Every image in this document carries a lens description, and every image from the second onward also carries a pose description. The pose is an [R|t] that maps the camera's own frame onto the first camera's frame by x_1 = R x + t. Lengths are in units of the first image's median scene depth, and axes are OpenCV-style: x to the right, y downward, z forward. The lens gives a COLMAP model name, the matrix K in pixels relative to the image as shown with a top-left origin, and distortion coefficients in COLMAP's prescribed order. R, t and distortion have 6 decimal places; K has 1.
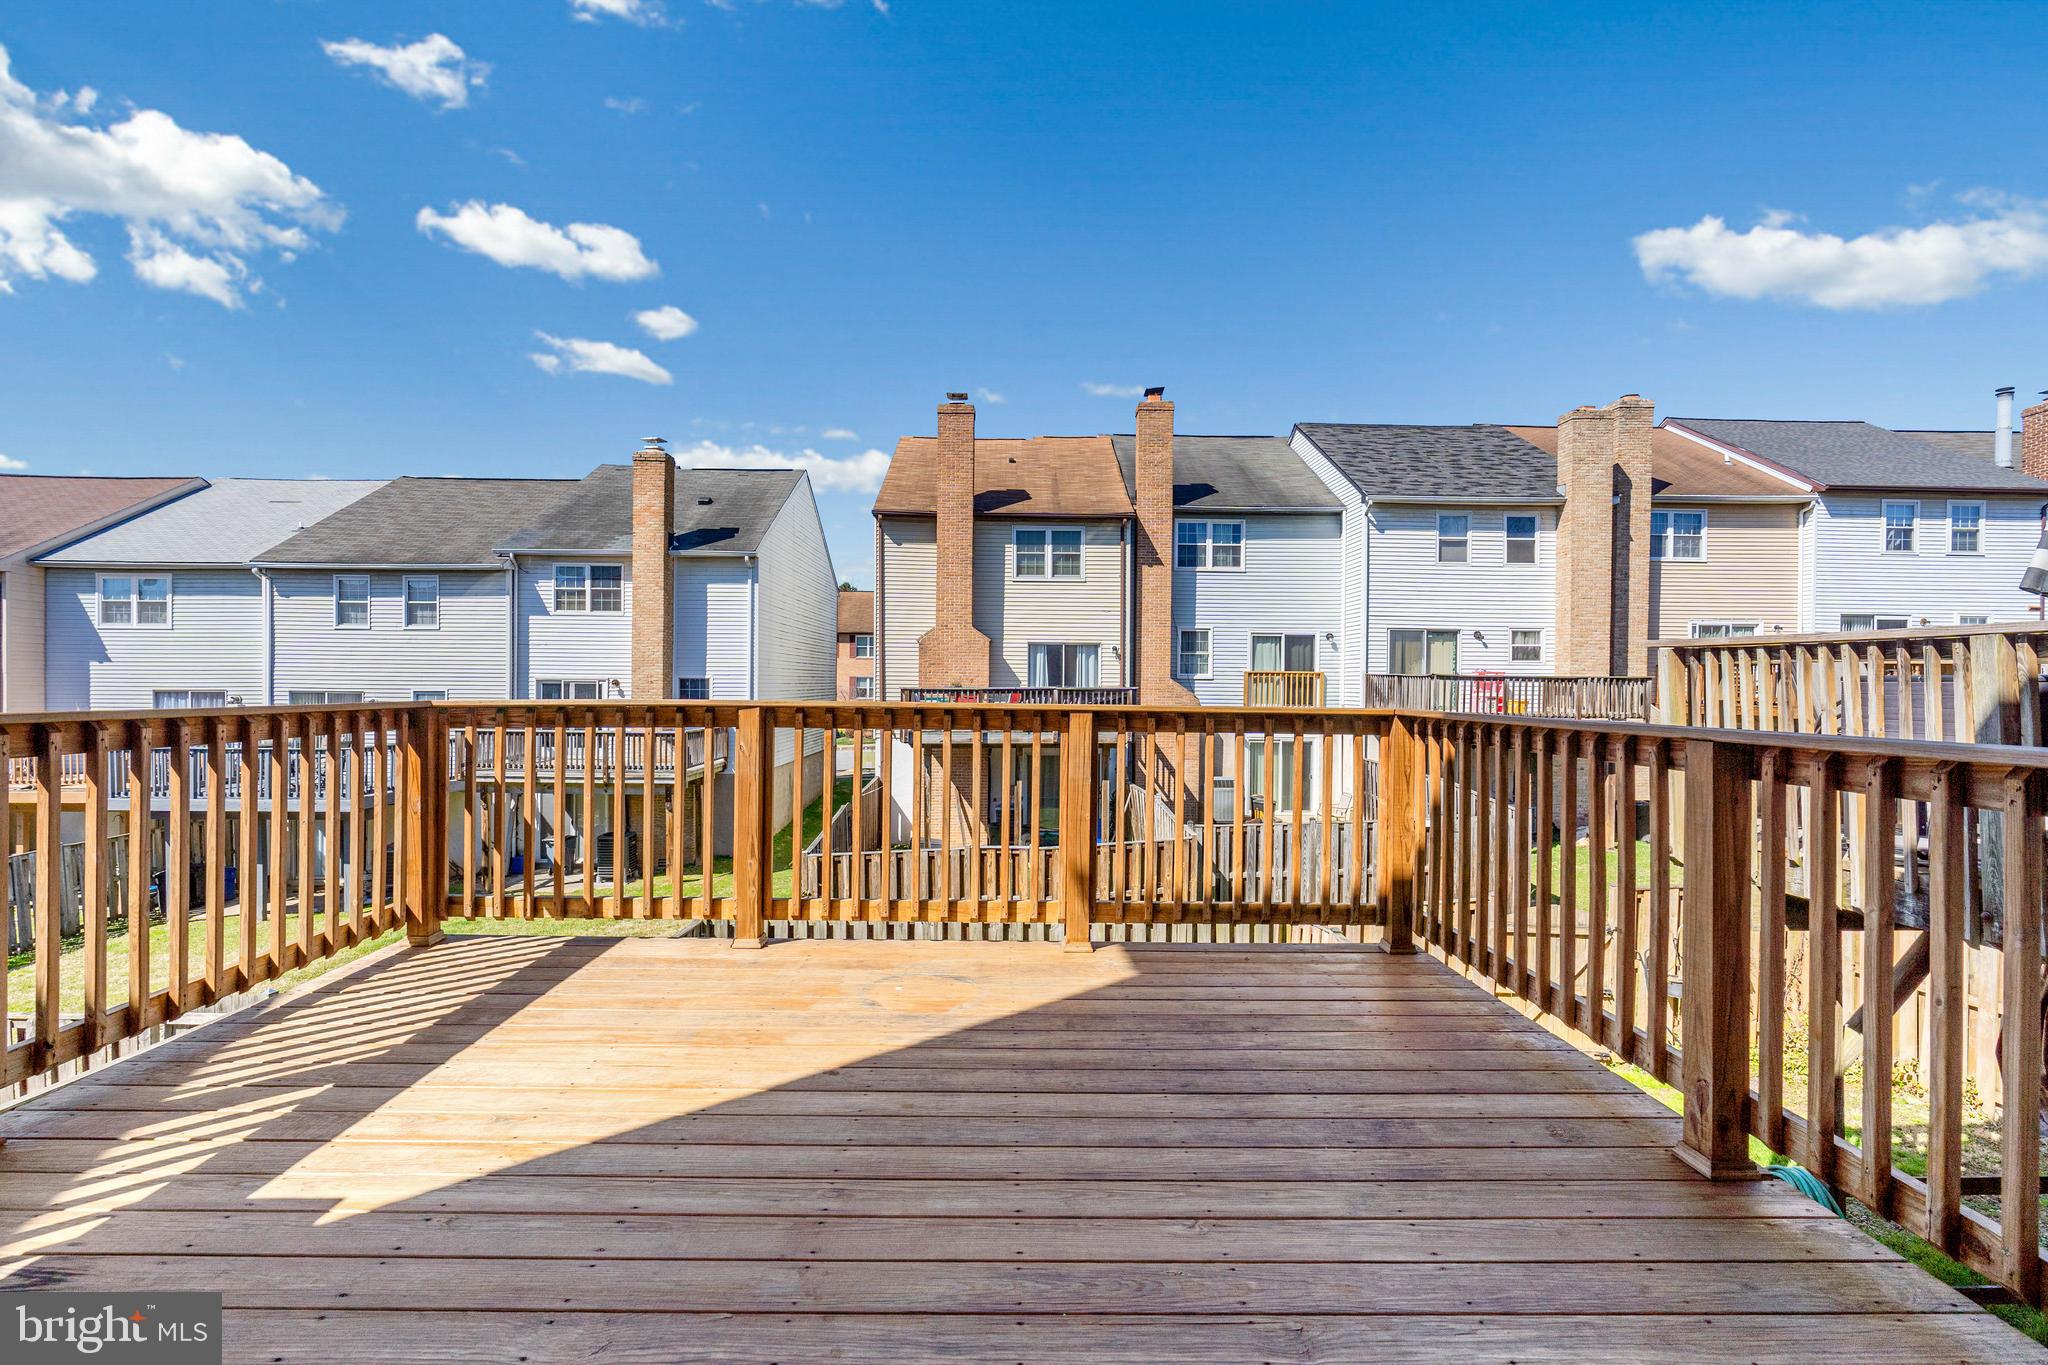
lens RADIAL K [[935.4, 0, 1021.6], [0, 935.4, 681.4], [0, 0, 1]] dist [-0.004502, 0.002001]
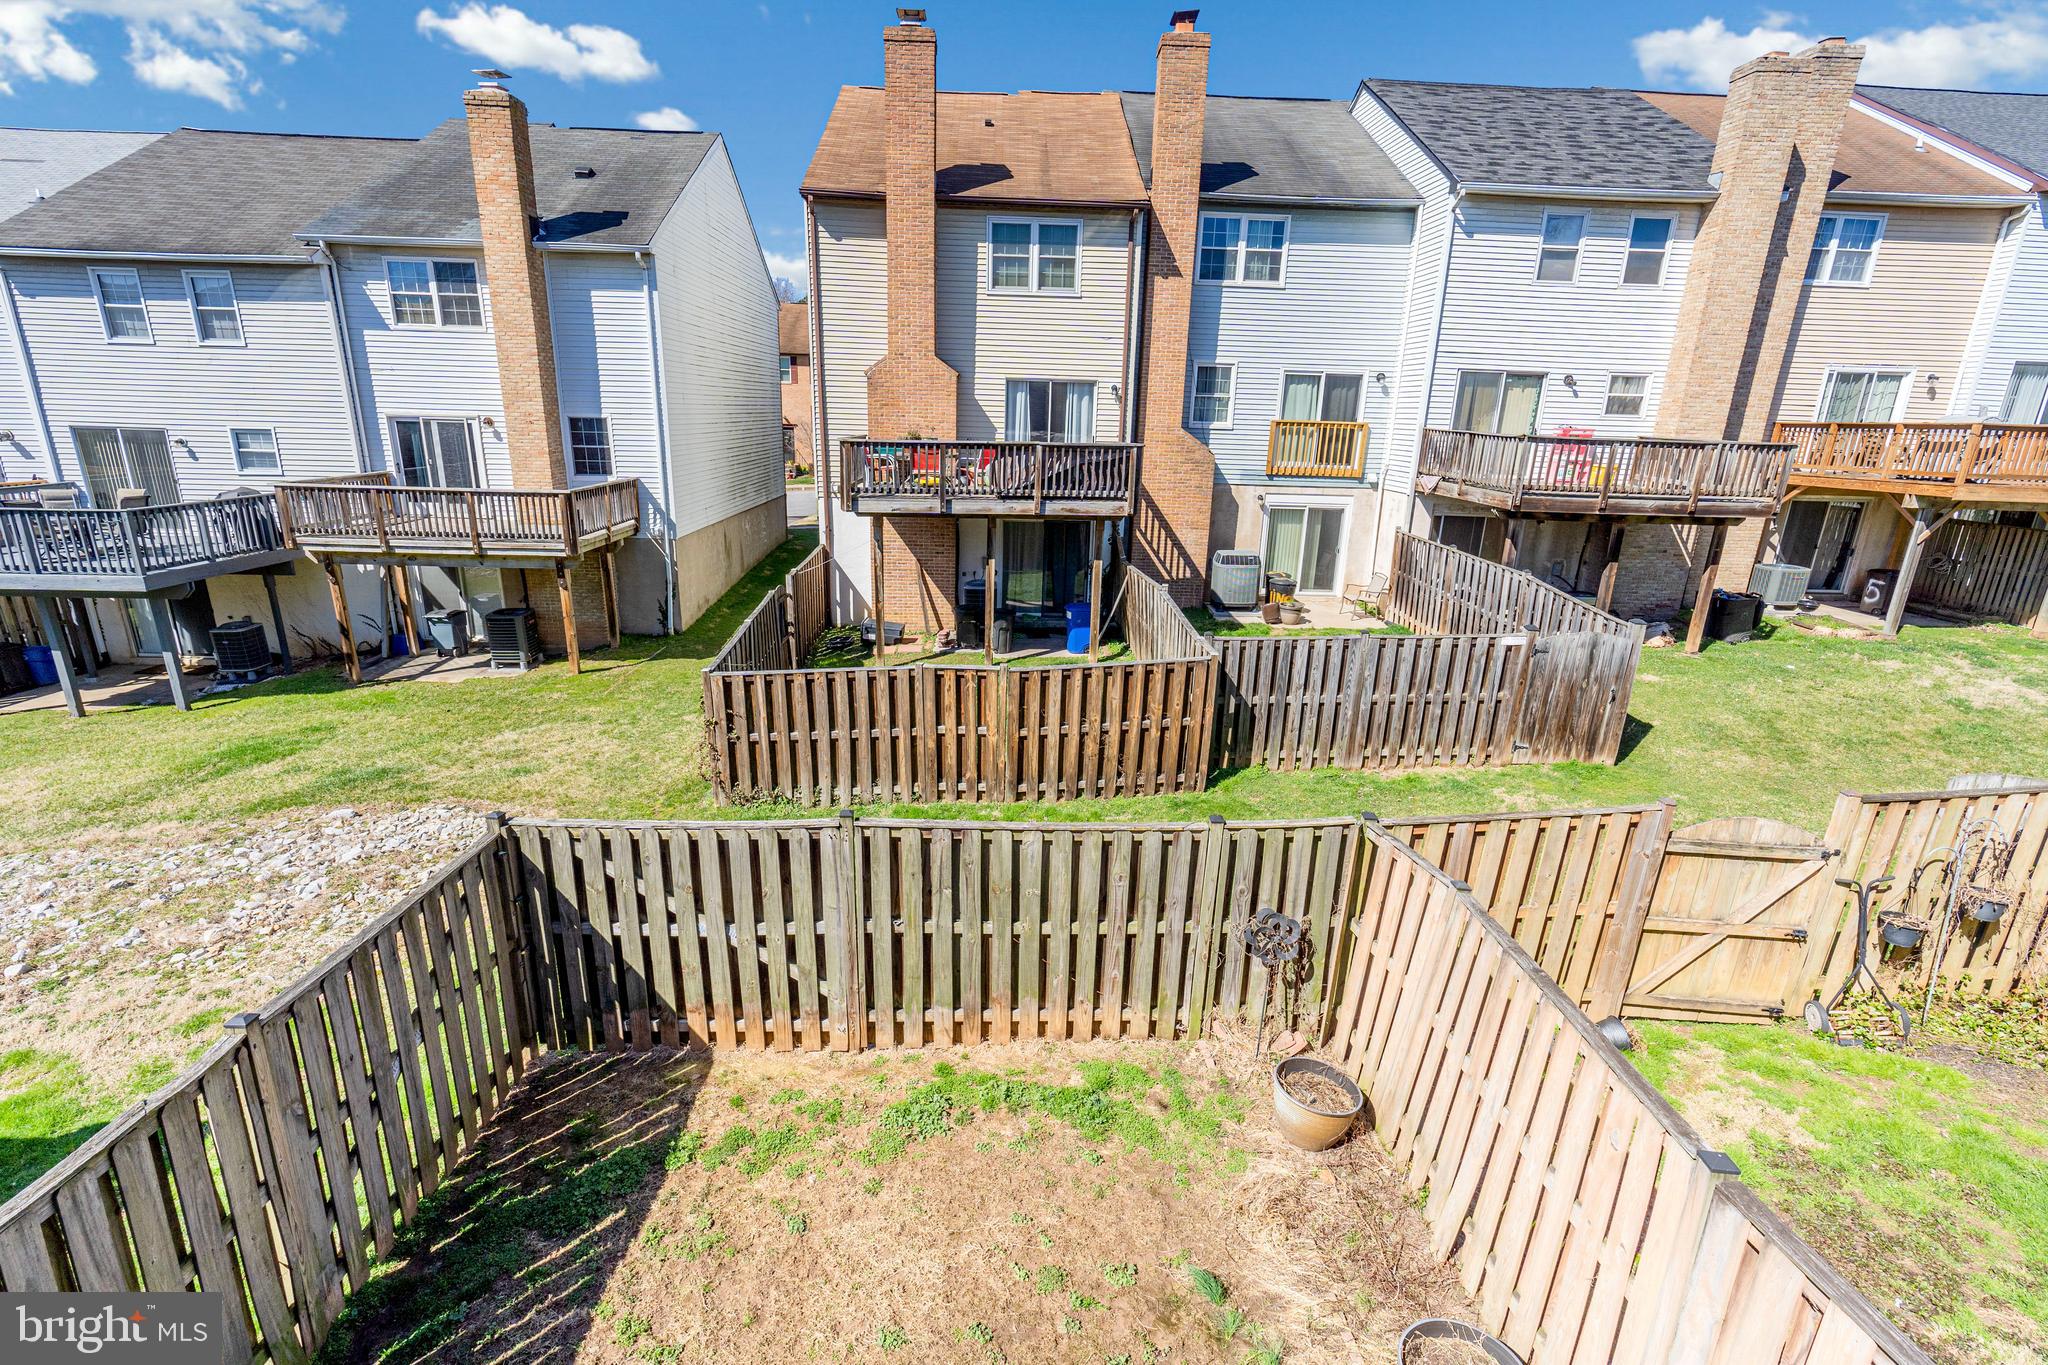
lens RADIAL K [[935.4, 0, 1021.7], [0, 935.4, 686.9], [0, 0, 1]] dist [-0.004502, 0.002001]
pose [[0.999697, 0.012467, 0.021239, 0.006663], [-0.018026, 0.958024, 0.286122, -0.018017], [-0.016780, -0.286418, 0.957958, 0.164499]]
